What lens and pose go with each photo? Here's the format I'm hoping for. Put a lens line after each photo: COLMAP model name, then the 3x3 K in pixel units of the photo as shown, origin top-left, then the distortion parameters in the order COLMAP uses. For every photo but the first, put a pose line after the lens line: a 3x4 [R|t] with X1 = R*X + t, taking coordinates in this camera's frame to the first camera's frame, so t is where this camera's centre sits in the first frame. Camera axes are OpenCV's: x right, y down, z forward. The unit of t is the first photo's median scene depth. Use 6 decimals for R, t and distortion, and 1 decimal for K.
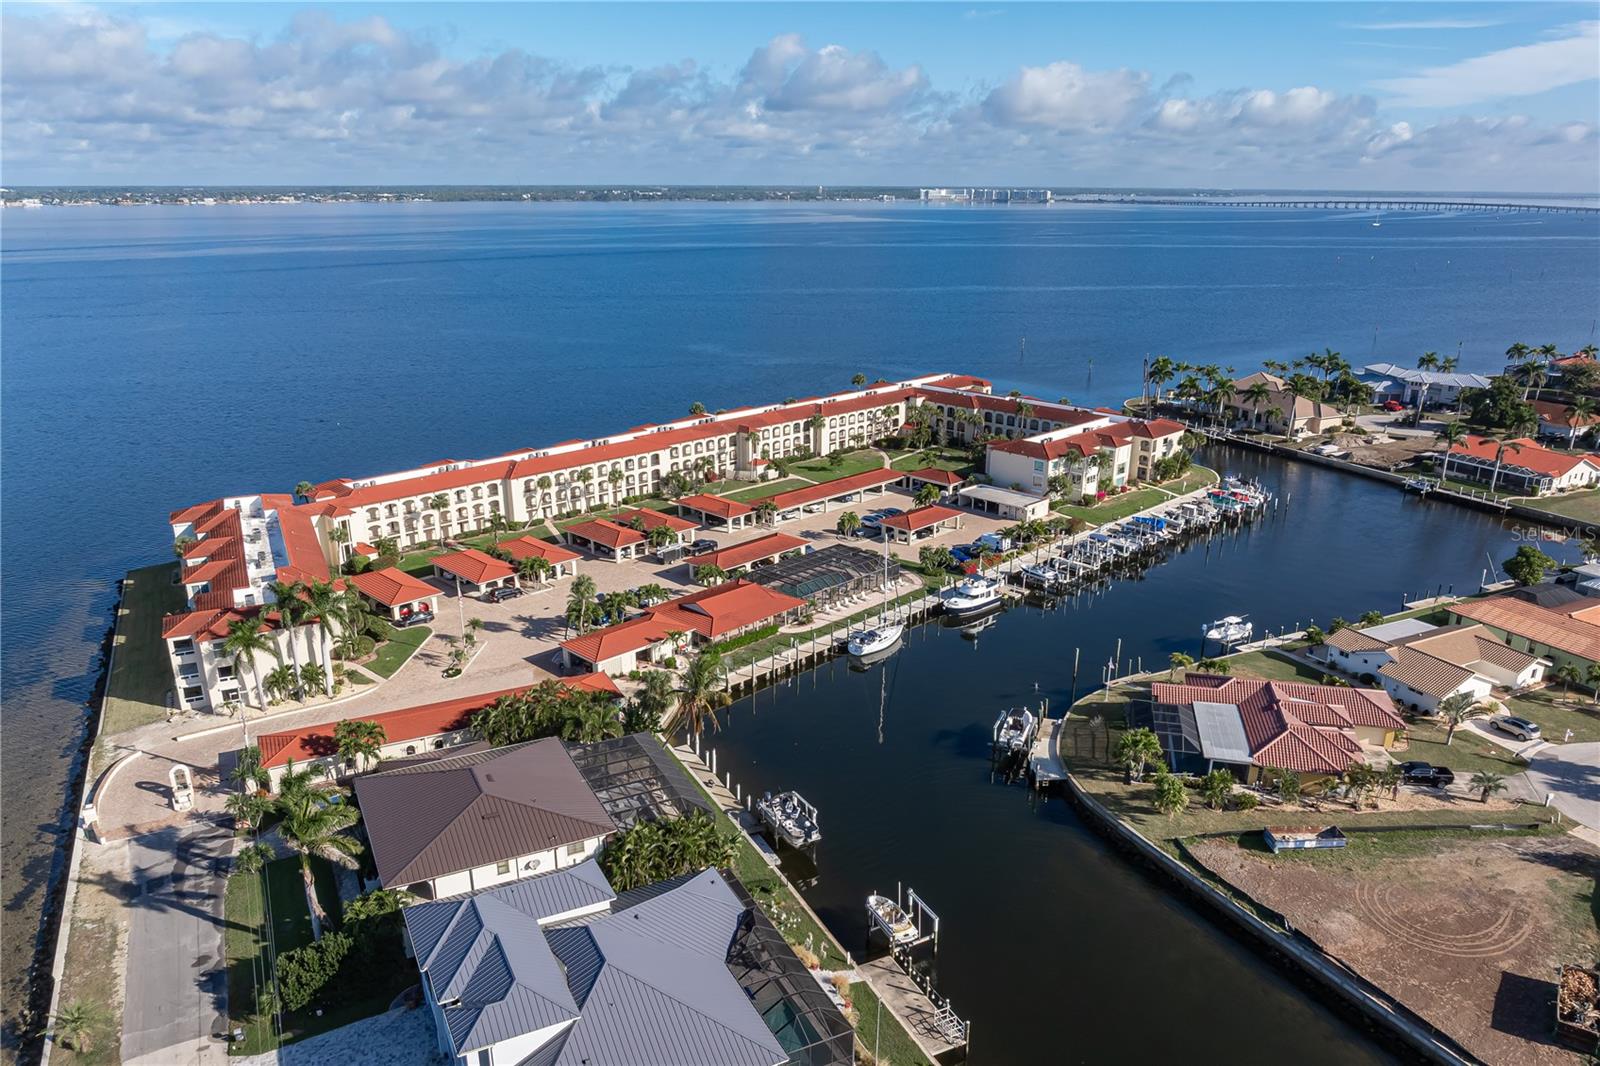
lens RADIAL K [[1118.8, 0, 799.4], [0, 1118.8, 591.6], [0, 0, 1]] dist [-0.023763, 0.009315]
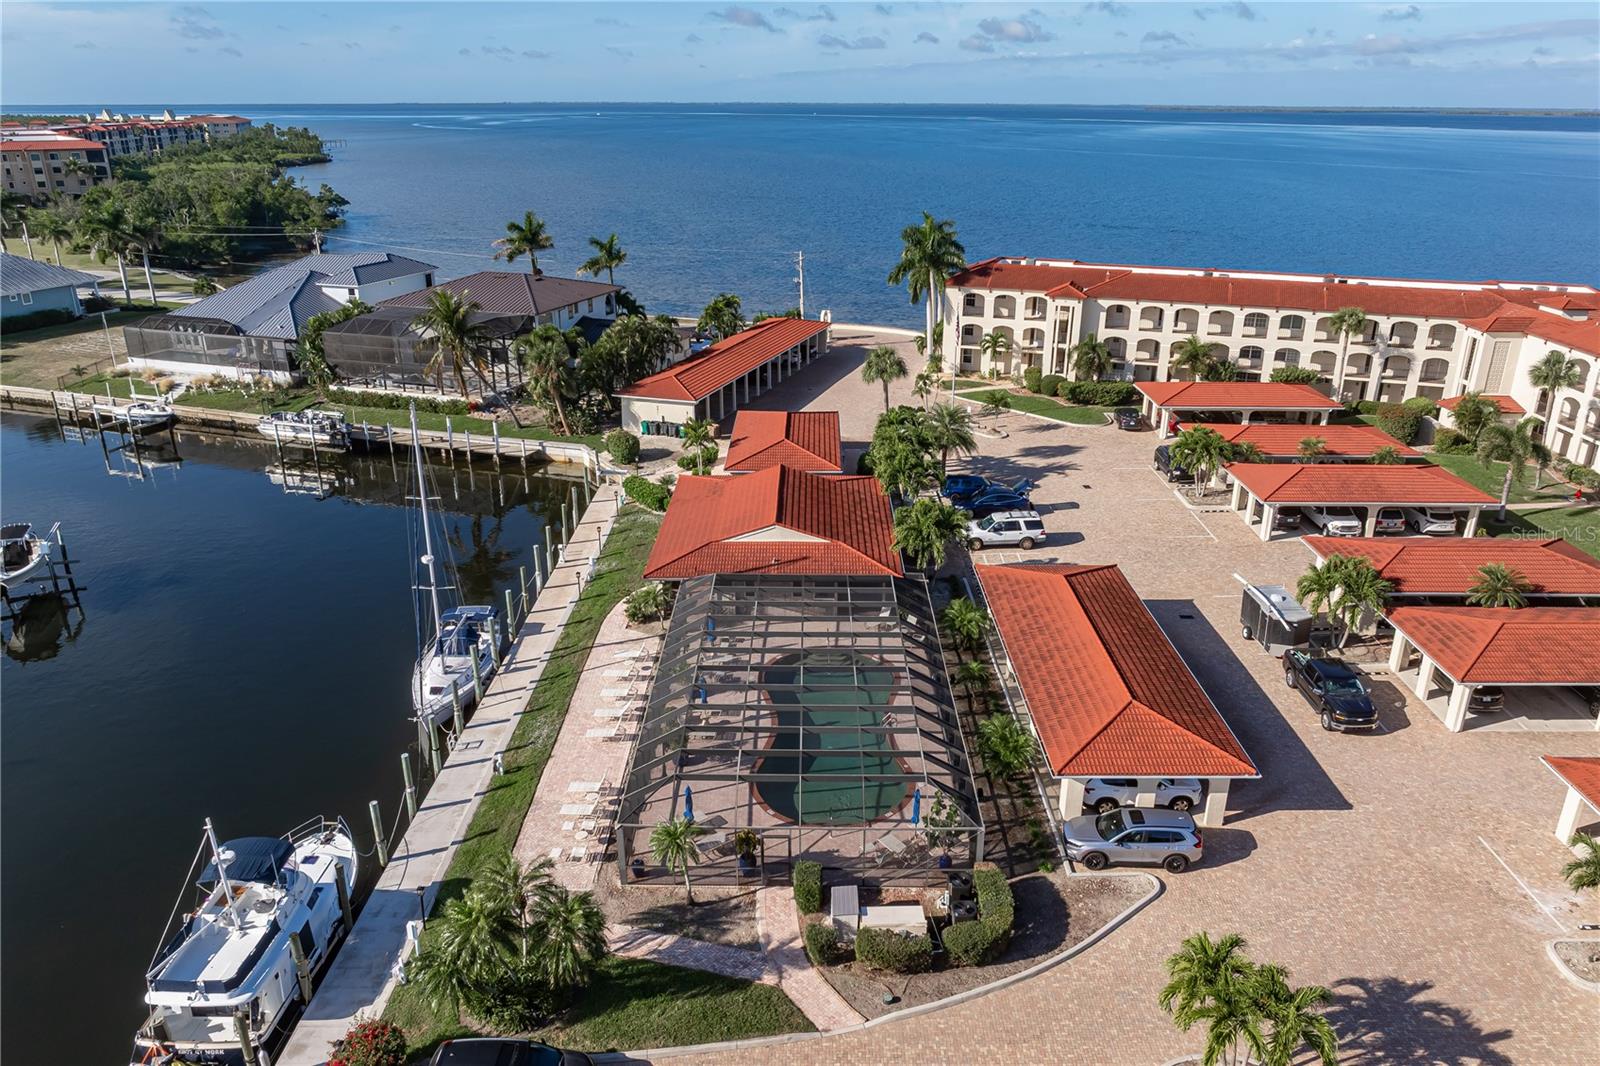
lens RADIAL K [[1125.0, 0, 806.7], [0, 1125.0, 545.1], [0, 0, 1]] dist [-0.019920, 0.002487]
pose [[-0.714998, 0.252001, -0.652130, 0.217323], [-0.245334, 0.783022, 0.571567, -0.234007], [0.654667, 0.568659, -0.498034, 1.213341]]
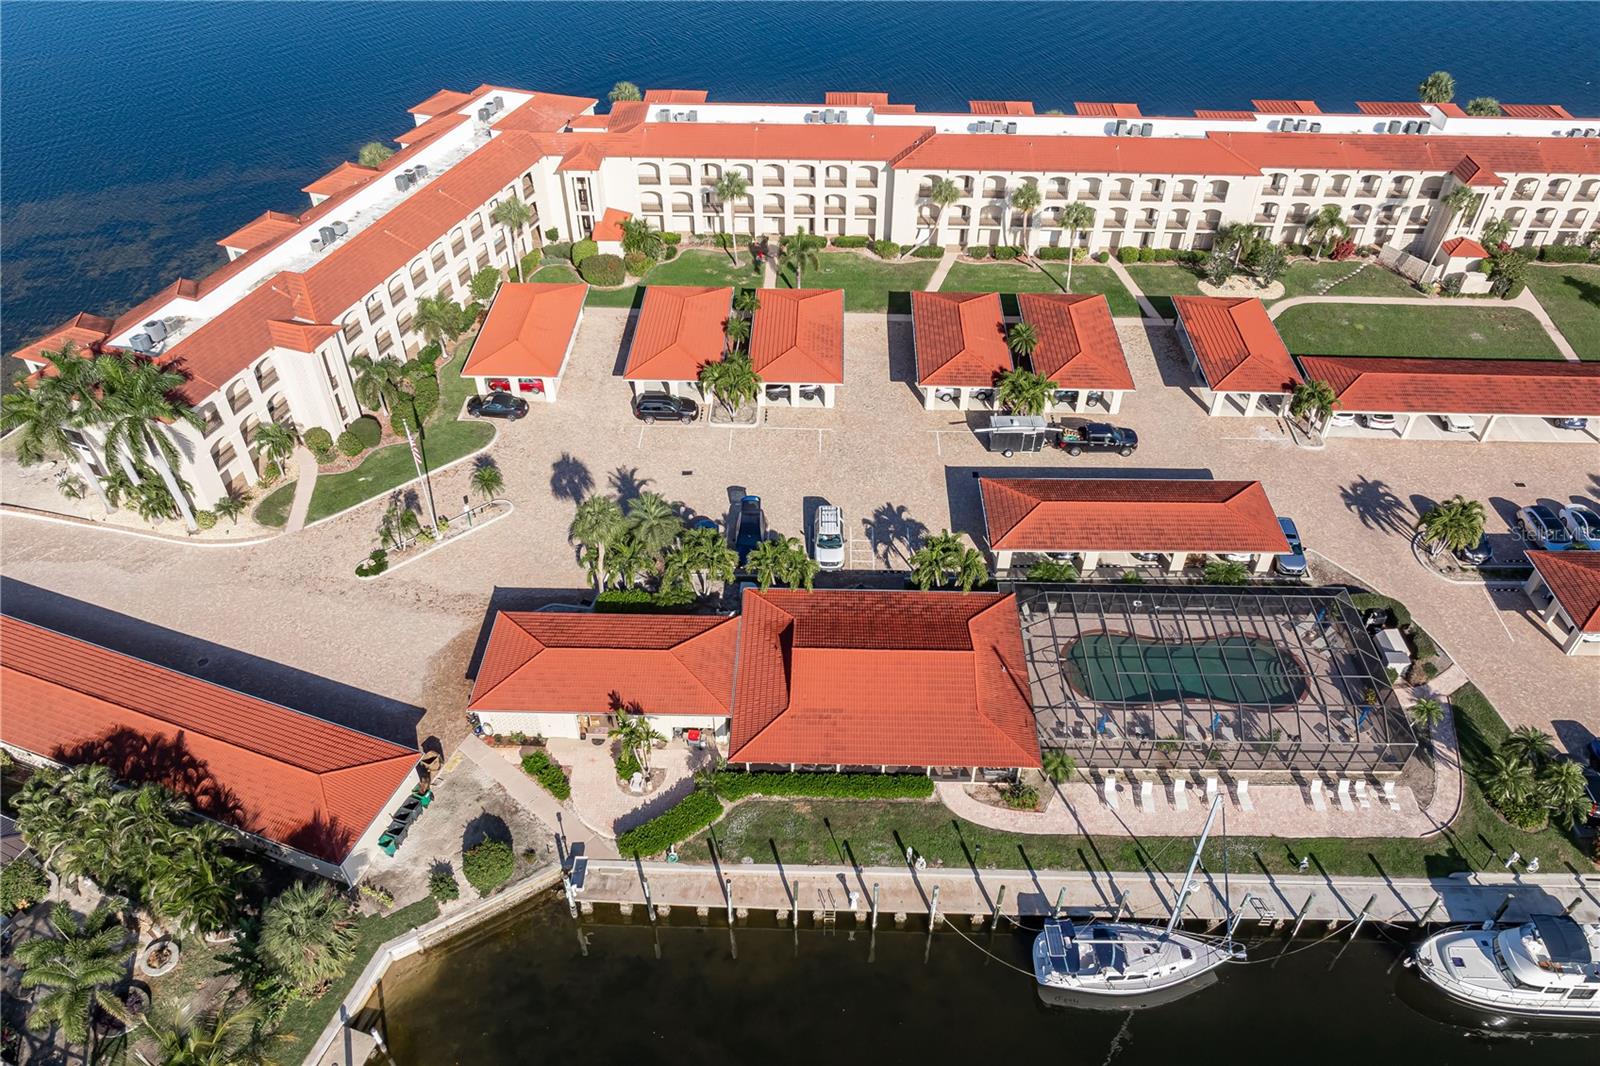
lens RADIAL K [[1125.0, 0, 806.7], [0, 1125.0, 545.1], [0, 0, 1]] dist [-0.019920, 0.002487]
pose [[0.687594, 0.485693, -0.539737, 0.129846], [-0.251359, 0.856602, 0.450613, -0.221056], [0.681200, -0.174171, 0.711078, 0.657034]]
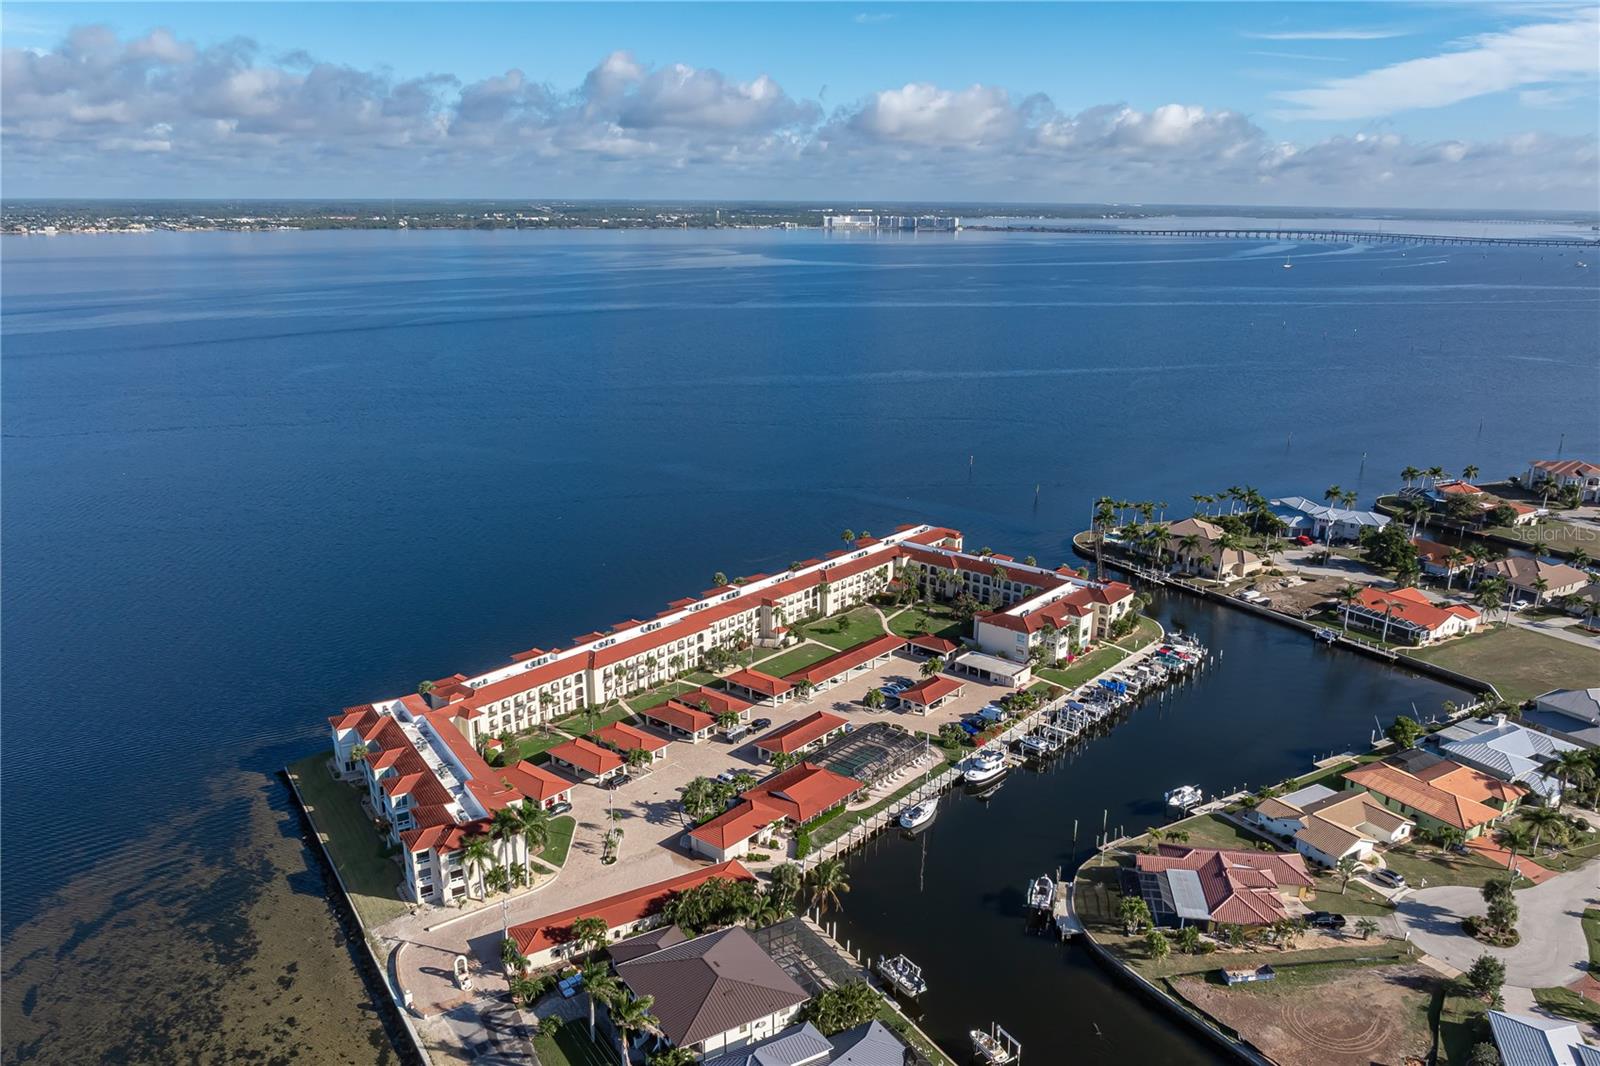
lens RADIAL K [[1204.0, 0, 790.5], [0, 1204.0, 598.6], [0, 0, 1]] dist [-0.006132, -0.028910]
pose [[0.996791, -0.023670, 0.076475, -0.176736], [0.025812, 0.999298, -0.027153, -0.166755], [-0.075778, 0.029039, 0.996702, -0.376560]]
